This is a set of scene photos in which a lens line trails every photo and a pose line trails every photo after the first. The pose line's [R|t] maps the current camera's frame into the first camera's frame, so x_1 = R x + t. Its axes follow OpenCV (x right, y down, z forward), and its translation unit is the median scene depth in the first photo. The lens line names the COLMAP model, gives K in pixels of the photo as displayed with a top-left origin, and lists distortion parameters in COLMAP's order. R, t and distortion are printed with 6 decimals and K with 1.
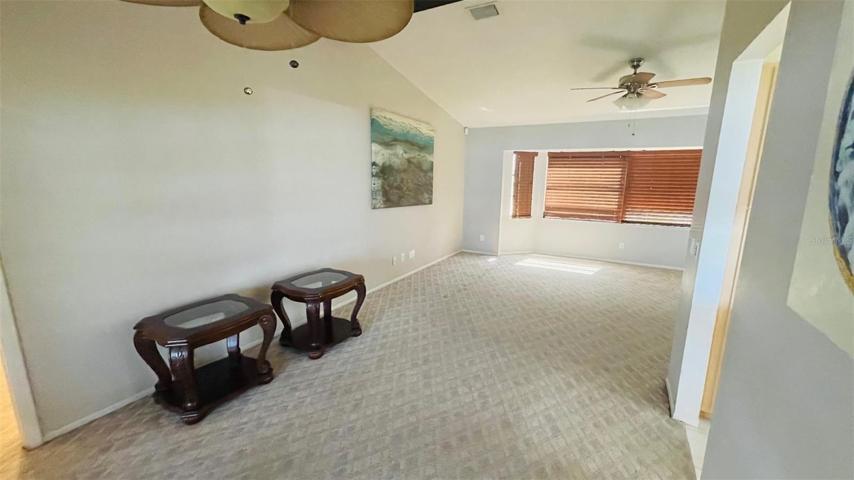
lens RADIAL K [[282.6, 0, 425.7], [0, 282.6, 222.7], [0, 0, 1]] dist [-0.035470, -0.000009]
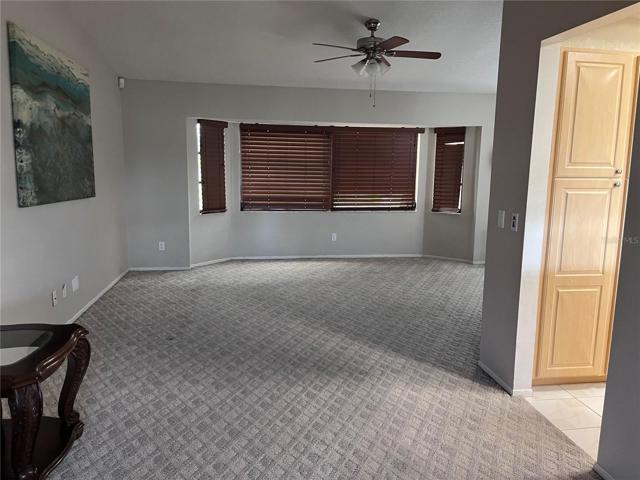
lens RADIAL K [[403.5, 0, 320.6], [0, 403.5, 212.0], [0, 0, 1]] dist [0.002669, -0.046440]
pose [[0.826918, -0.060714, 0.559035, -0.111385], [0.072757, 0.997349, 0.000696, 0.001923], [-0.557596, 0.040098, 0.829144, 0.038755]]
